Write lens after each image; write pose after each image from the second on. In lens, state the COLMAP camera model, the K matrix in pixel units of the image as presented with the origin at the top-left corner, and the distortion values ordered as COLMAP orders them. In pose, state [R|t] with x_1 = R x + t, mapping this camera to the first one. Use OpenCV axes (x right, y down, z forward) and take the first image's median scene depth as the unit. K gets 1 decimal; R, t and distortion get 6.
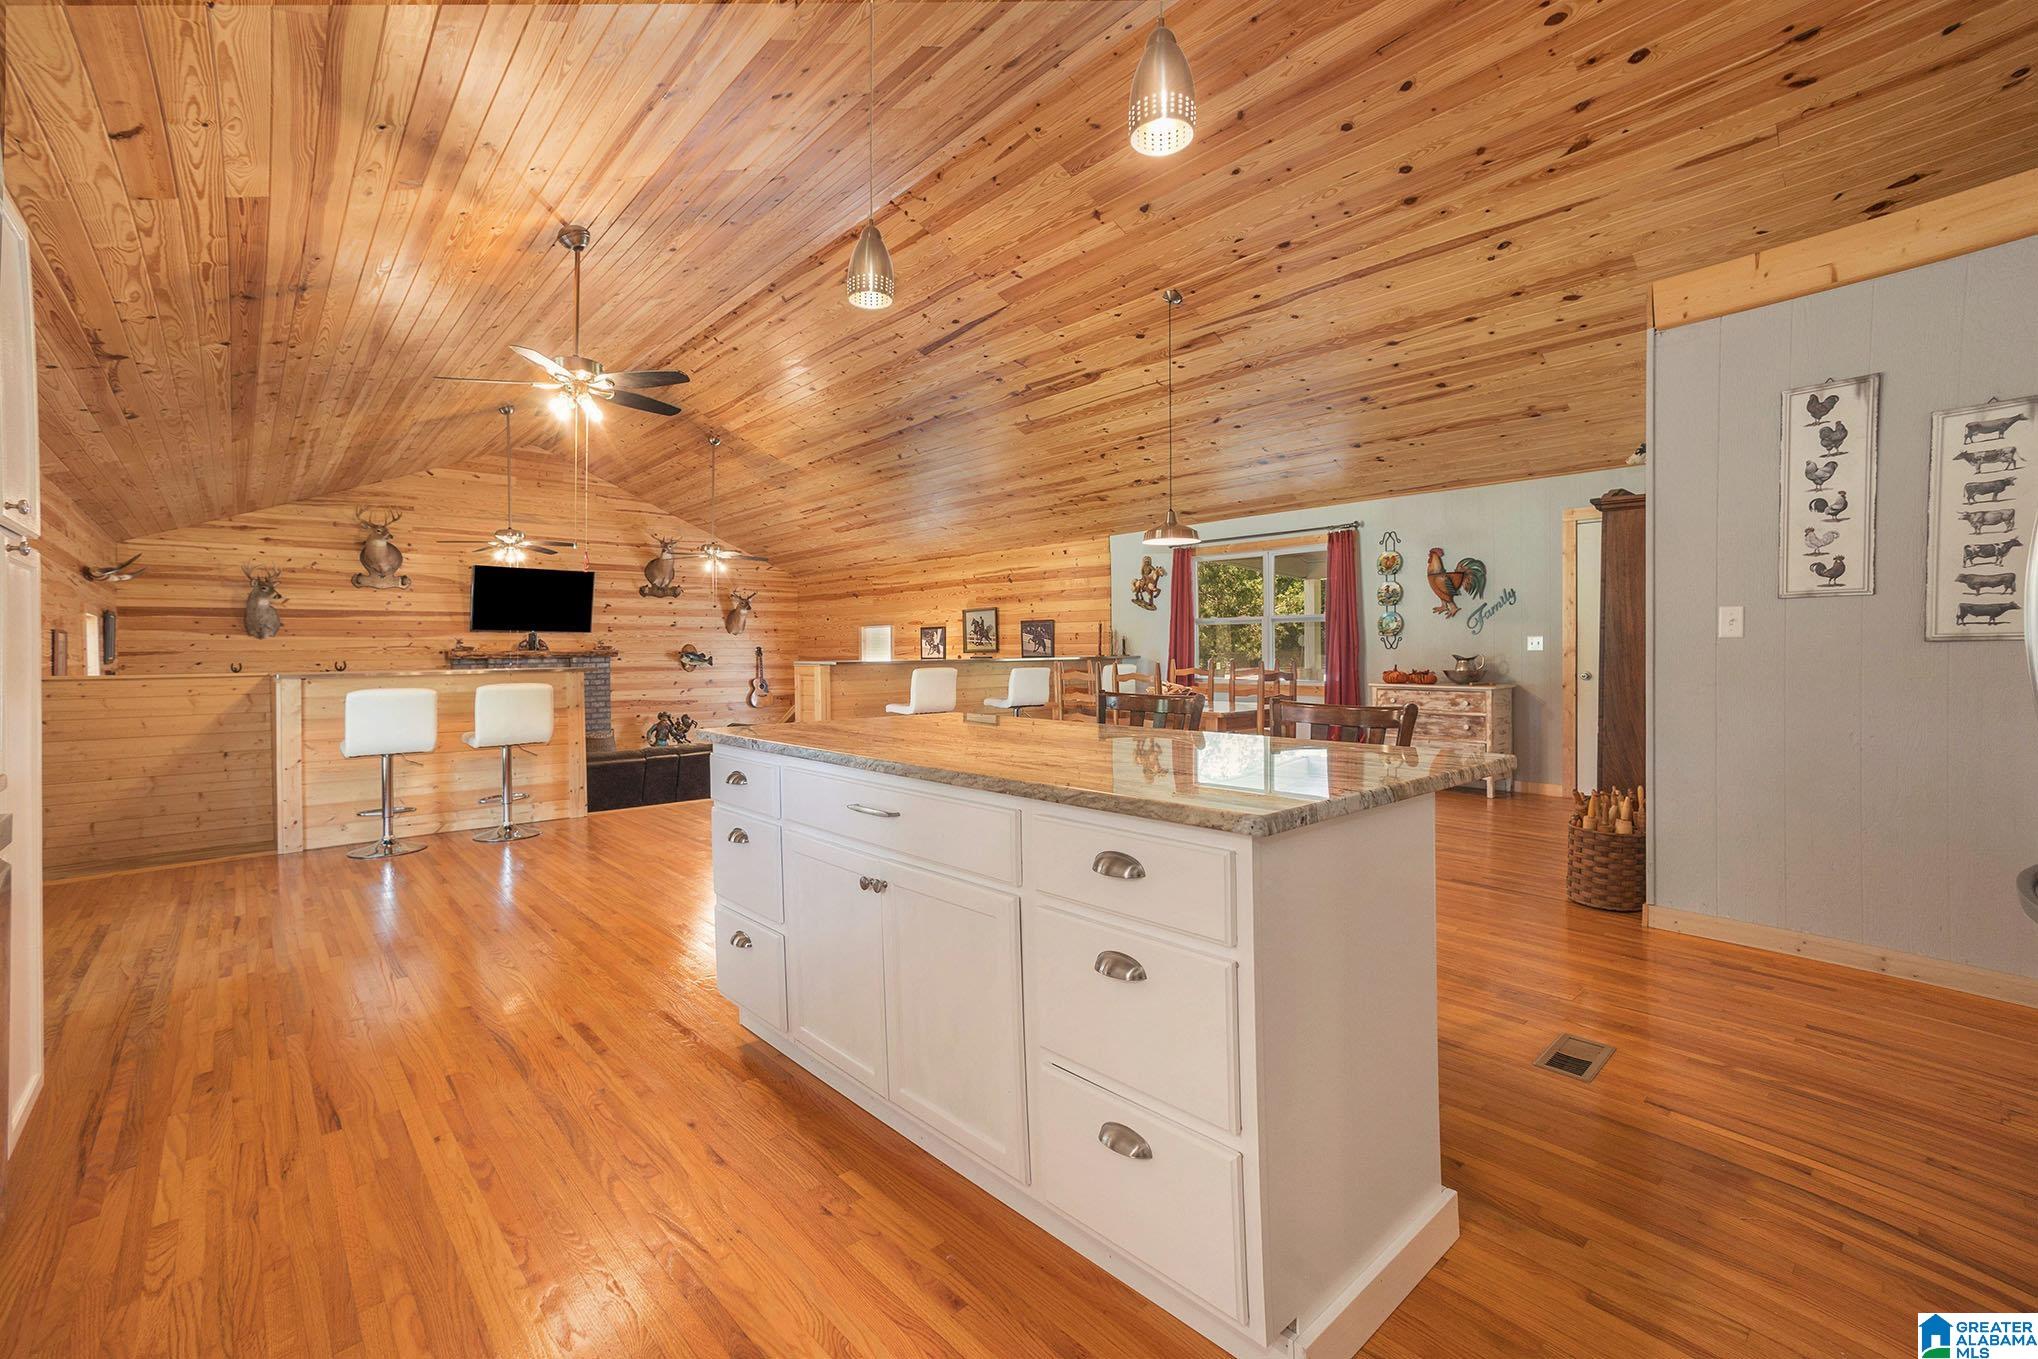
lens RADIAL K [[849.7, 0, 1009.3], [0, 849.7, 658.2], [0, 0, 1]] dist [0.000348, 0.000080]
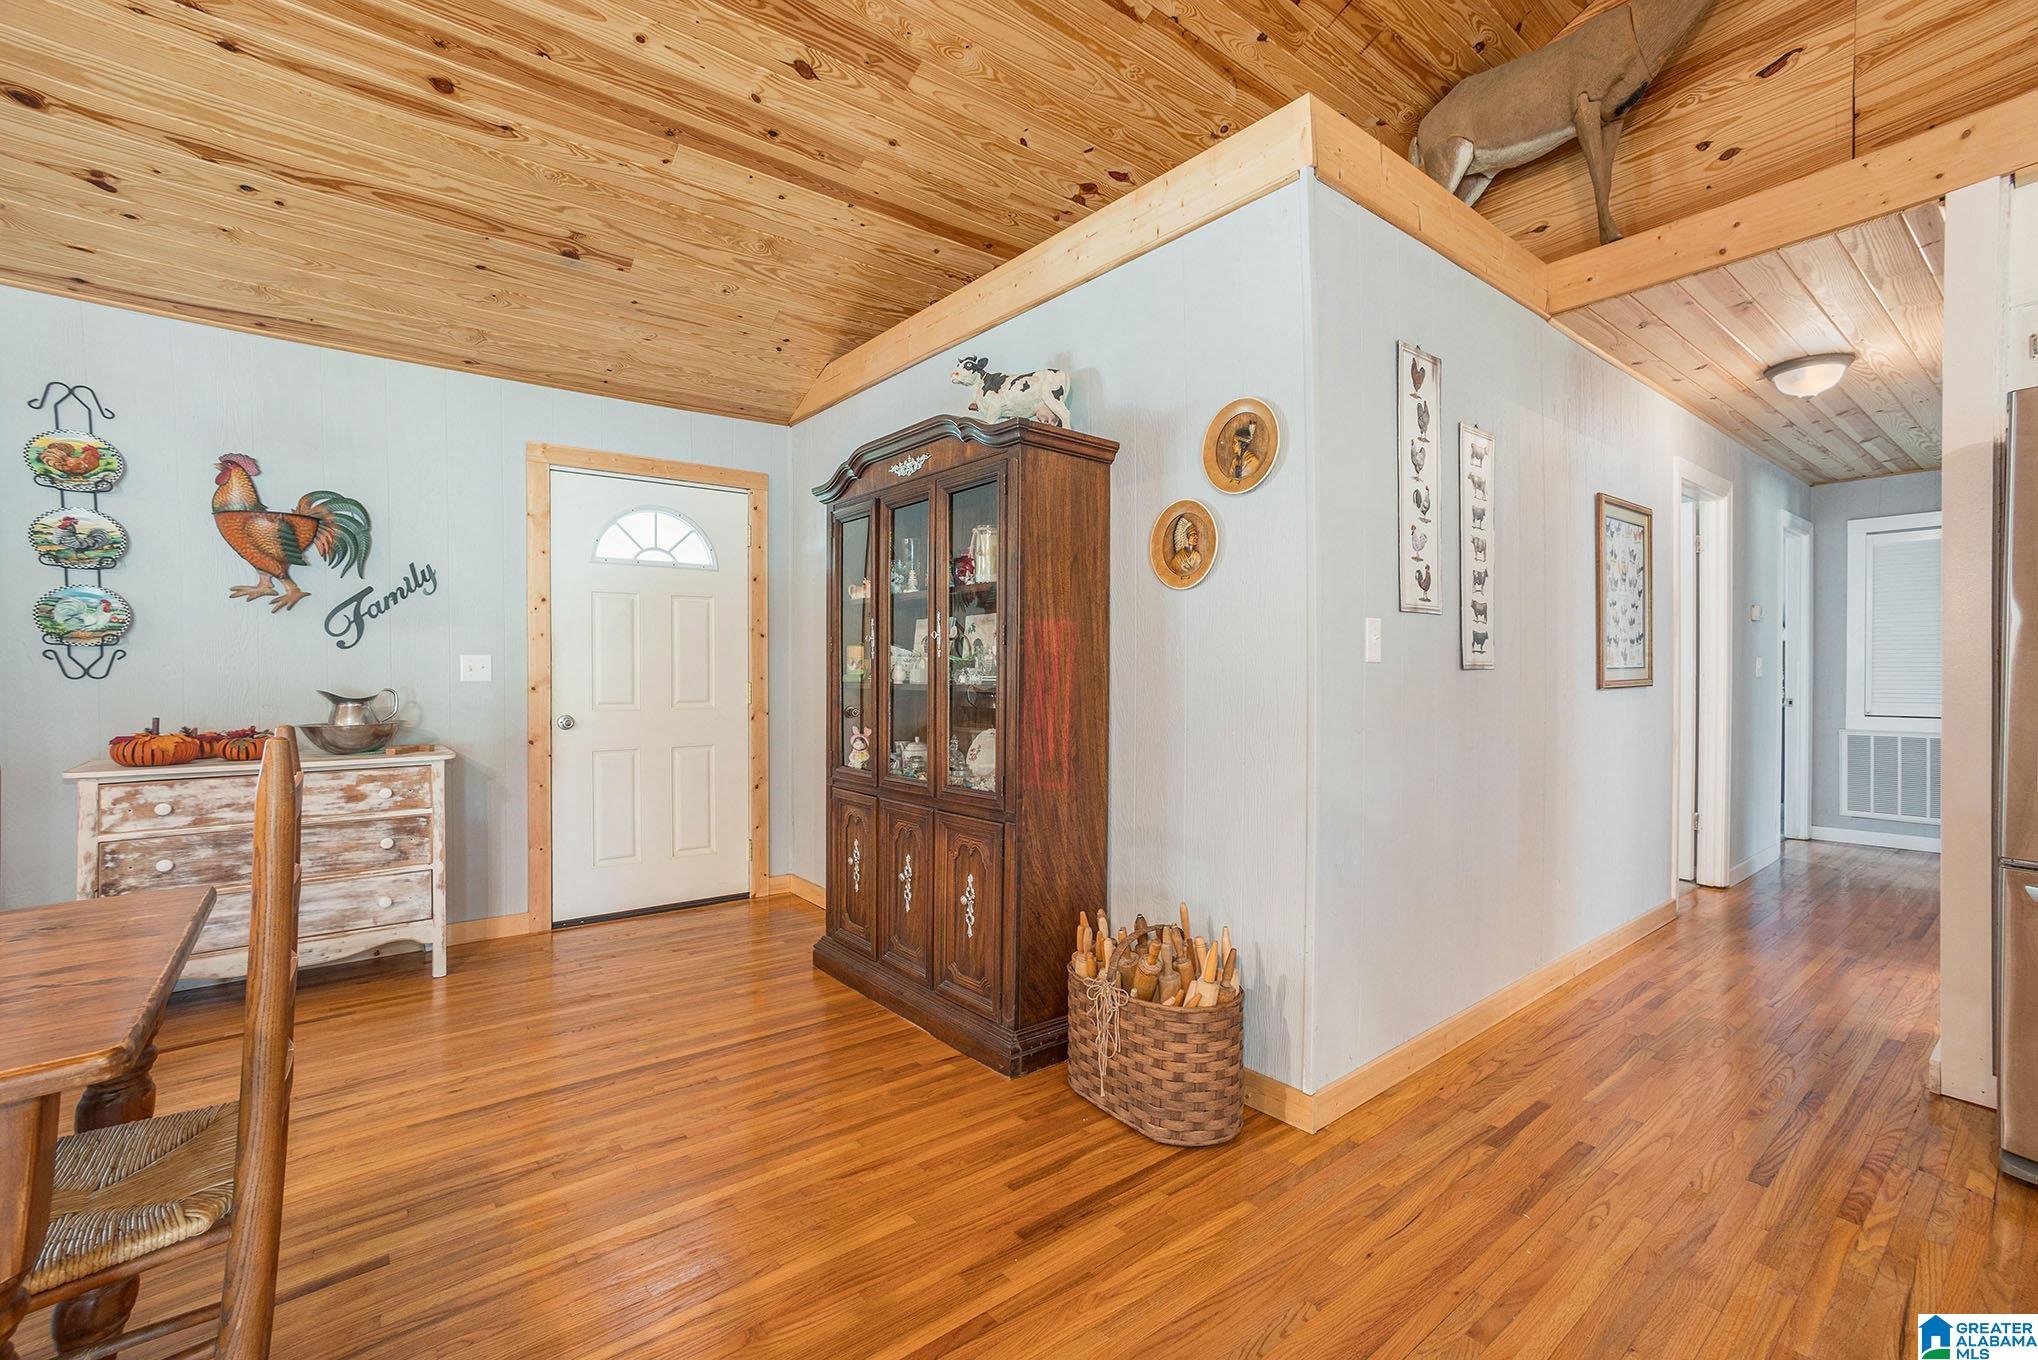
lens RADIAL K [[919.8, 0, 1096.5], [0, 919.8, 663.0], [0, 0, 1]] dist [0.033045, 0.000914]
pose [[0.047083, 0.012521, 0.998813, 0.030475], [0.012395, 0.999837, -0.013118, -0.007715], [-0.998814, 0.012998, 0.046920, 0.570953]]
